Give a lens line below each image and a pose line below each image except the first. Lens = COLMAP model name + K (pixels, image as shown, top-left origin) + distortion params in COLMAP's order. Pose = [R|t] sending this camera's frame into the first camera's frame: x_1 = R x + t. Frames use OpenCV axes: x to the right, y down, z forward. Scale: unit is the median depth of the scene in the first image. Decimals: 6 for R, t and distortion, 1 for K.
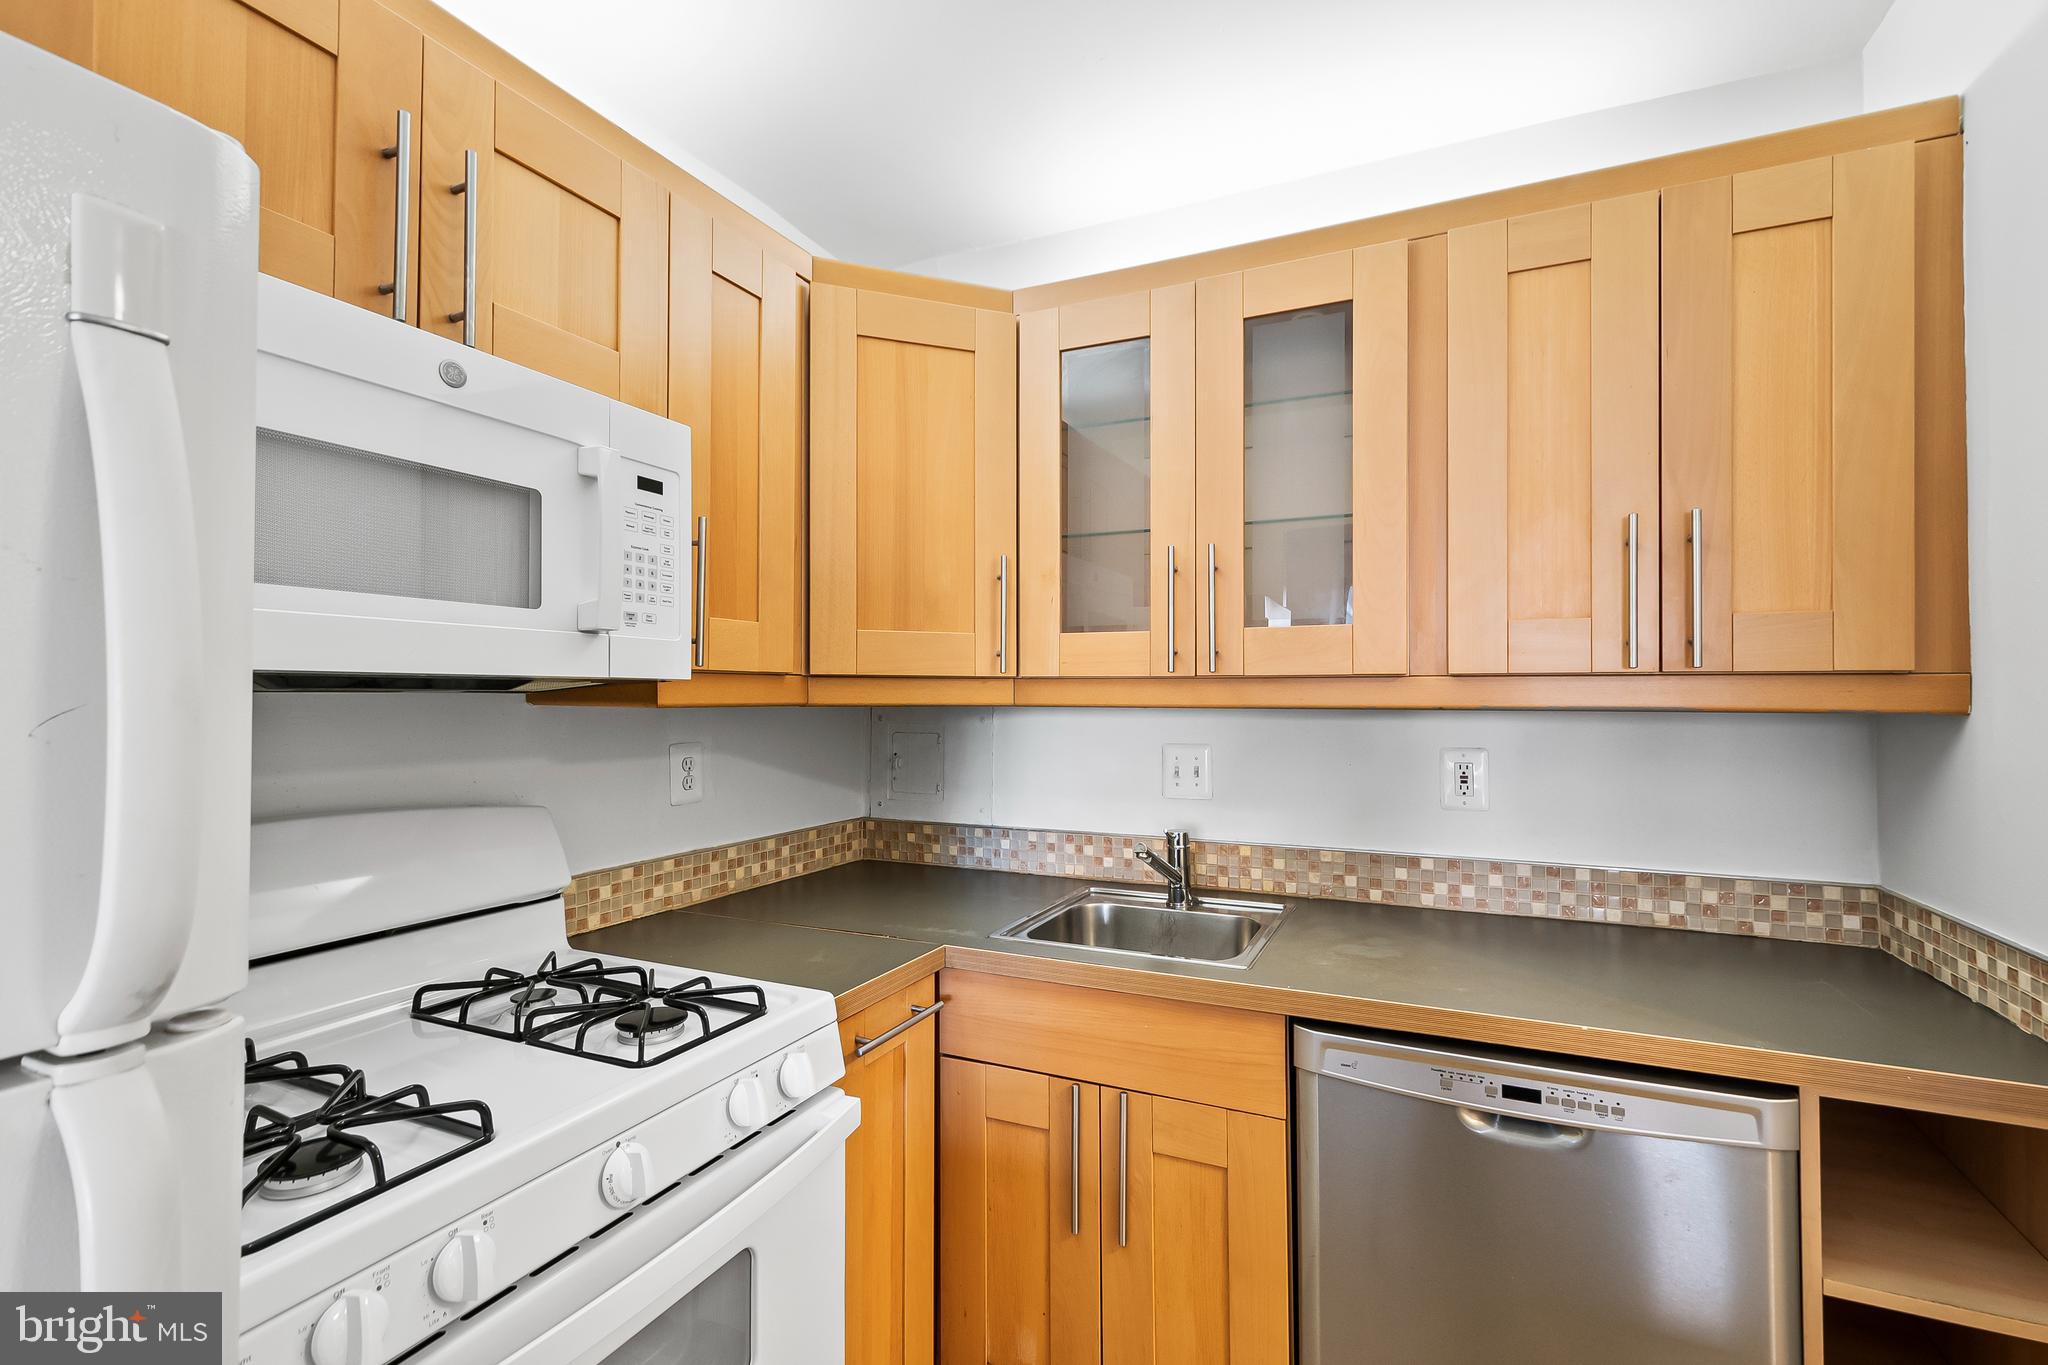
lens RADIAL K [[903.0, 0, 1039.3], [0, 903.0, 685.0], [0, 0, 1]] dist [0.009846, -0.001616]
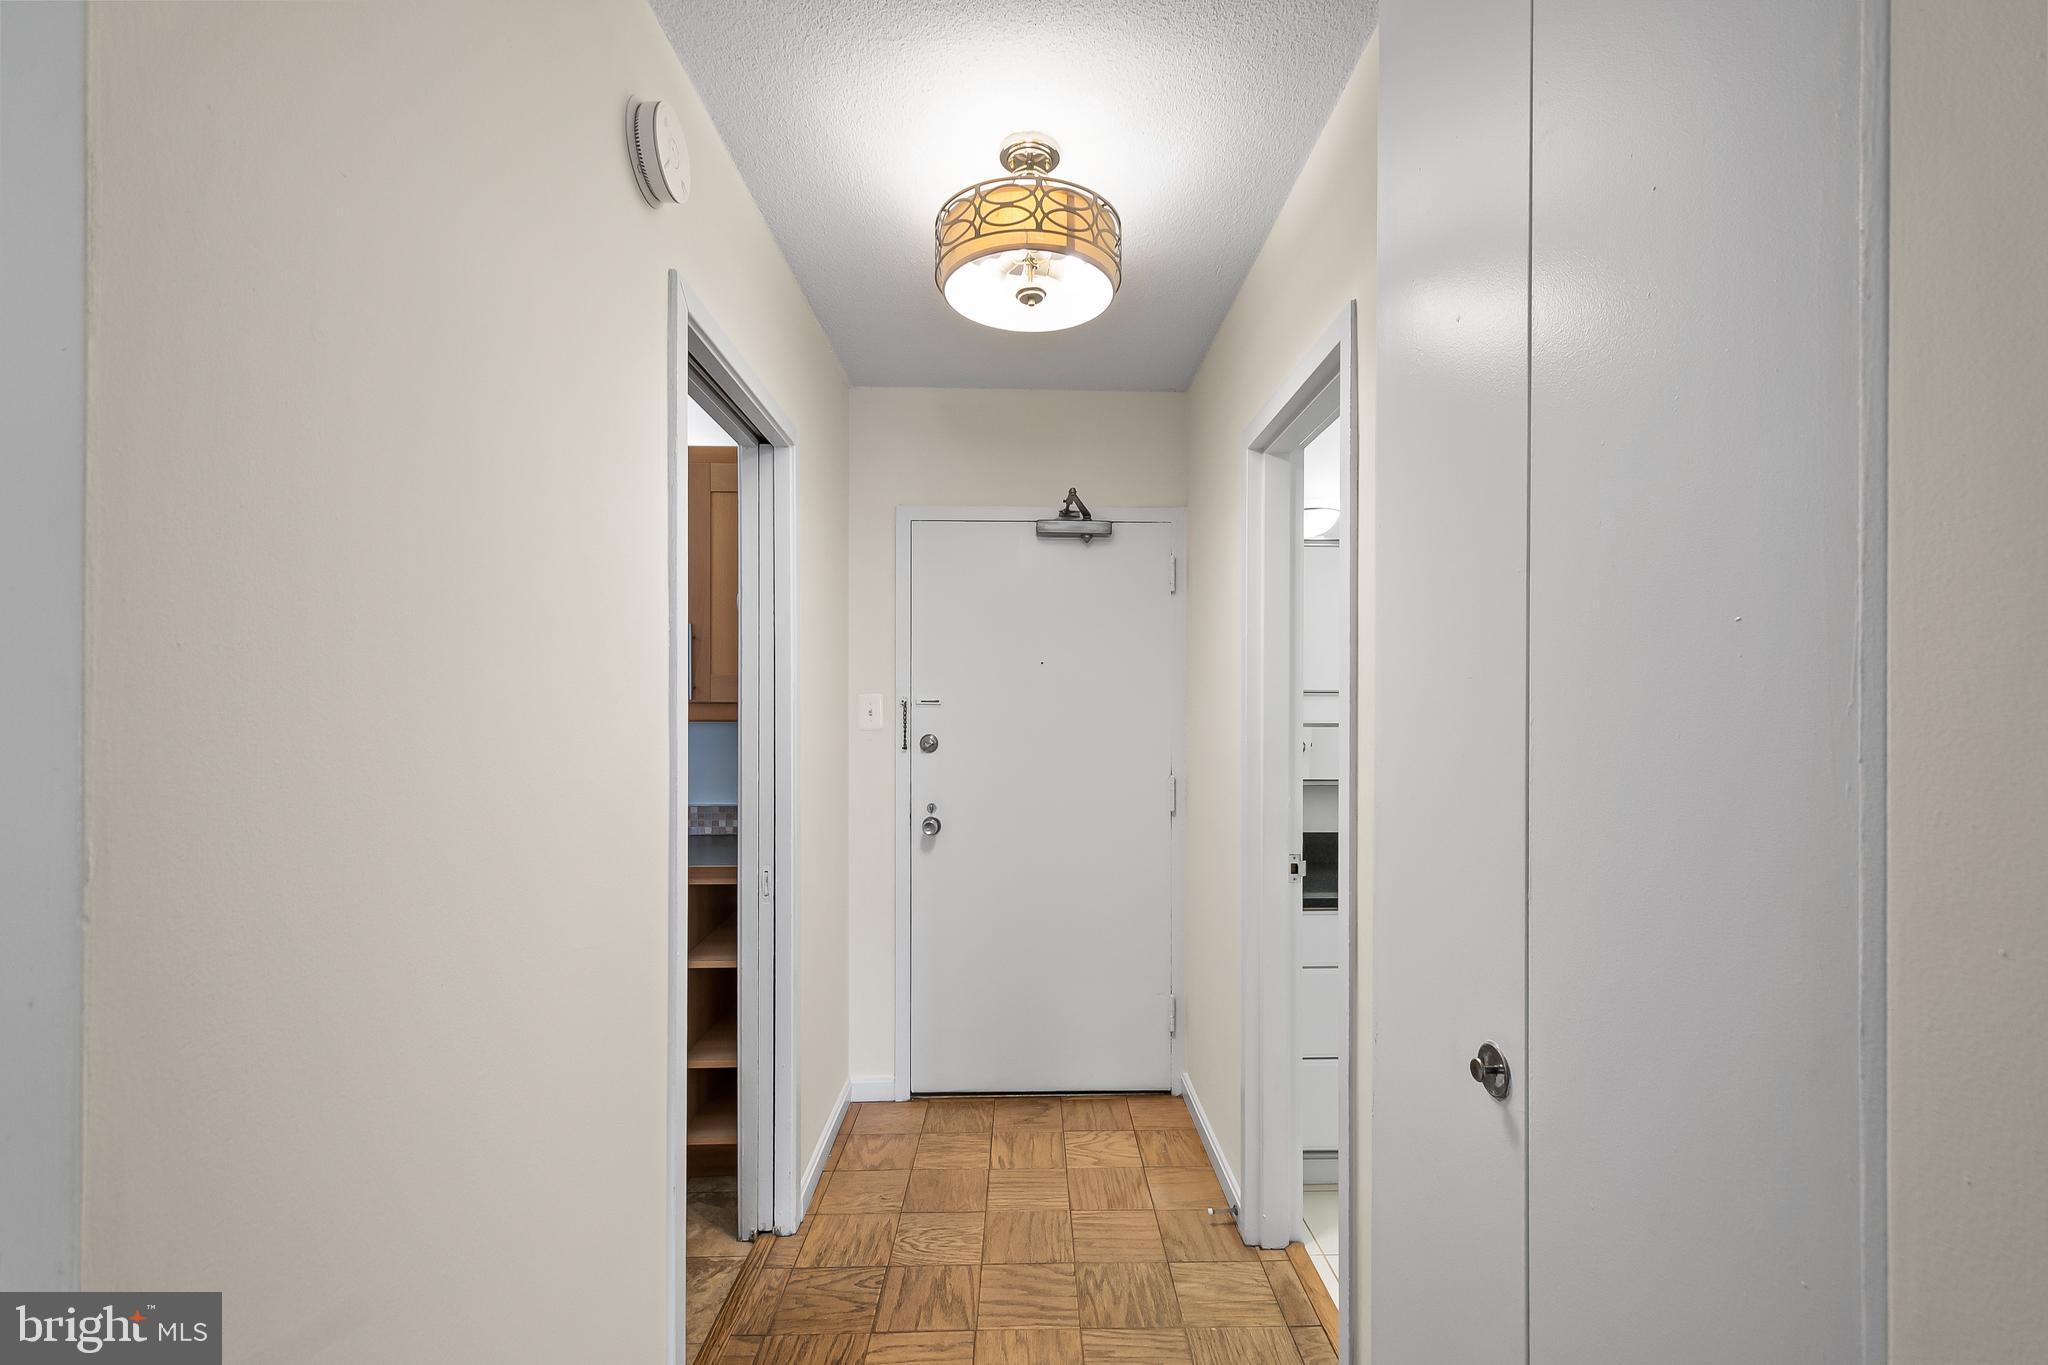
lens RADIAL K [[903.0, 0, 1036.7], [0, 903.0, 702.9], [0, 0, 1]] dist [0.009846, -0.001616]
pose [[0.903793, 0.004408, 0.427946, 0.446968], [-0.007156, 0.999963, 0.004812, -0.023999], [-0.427909, -0.007411, 0.903791, -0.983742]]
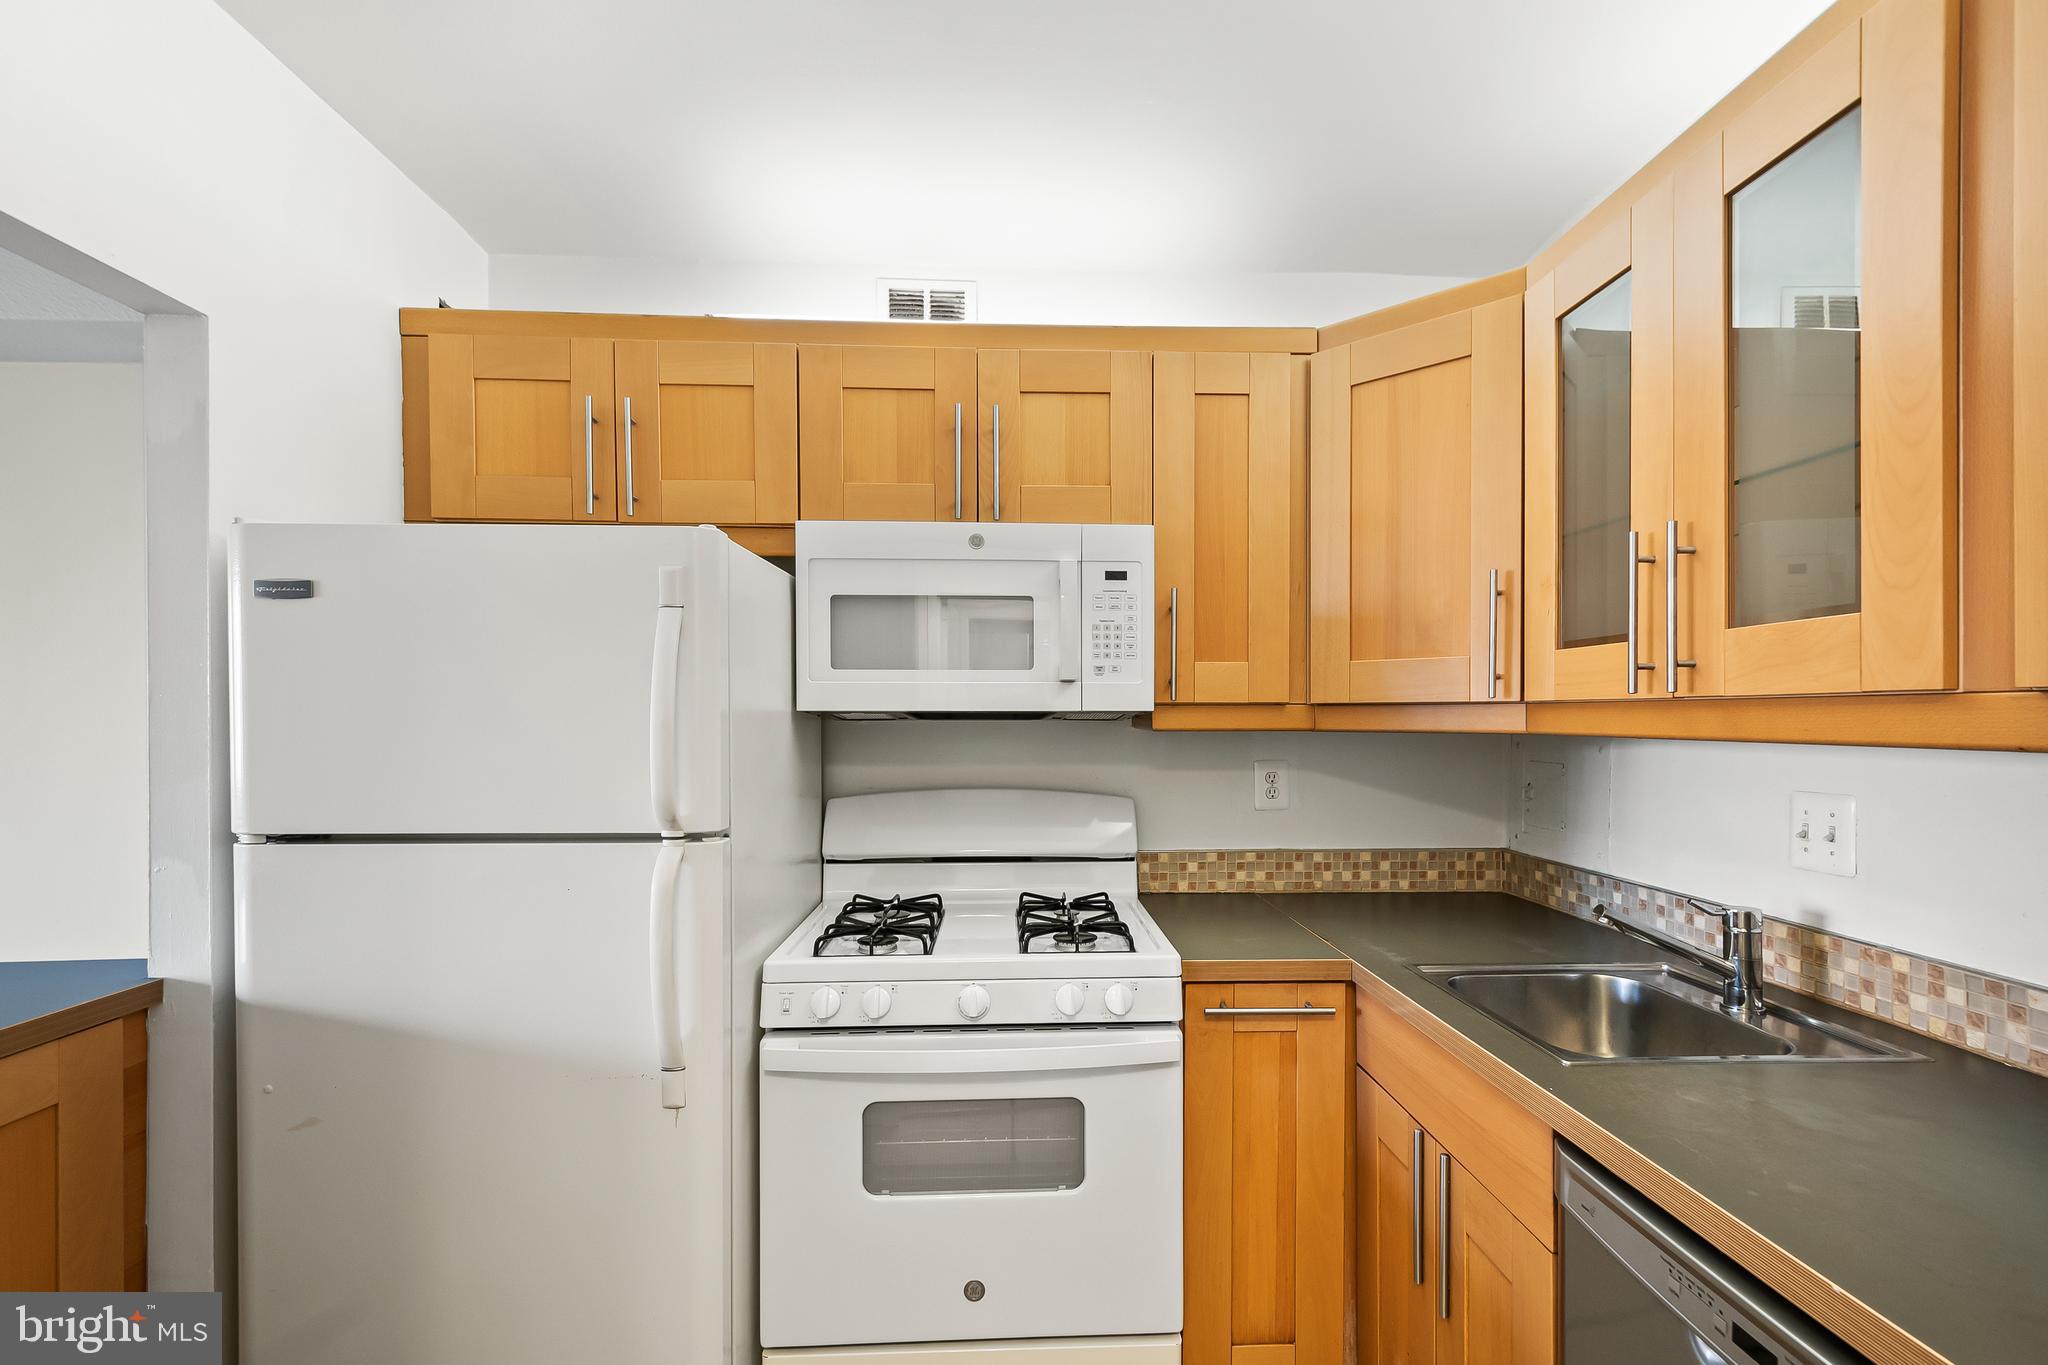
lens RADIAL K [[903.0, 0, 1052.0], [0, 903.0, 727.6], [0, 0, 1]] dist [0.009846, -0.001616]
pose [[0.466621, 0.009691, -0.884405, 0.608155], [0.011750, 0.999784, 0.017155, -0.004797], [0.884380, -0.018397, 0.466406, 0.187090]]
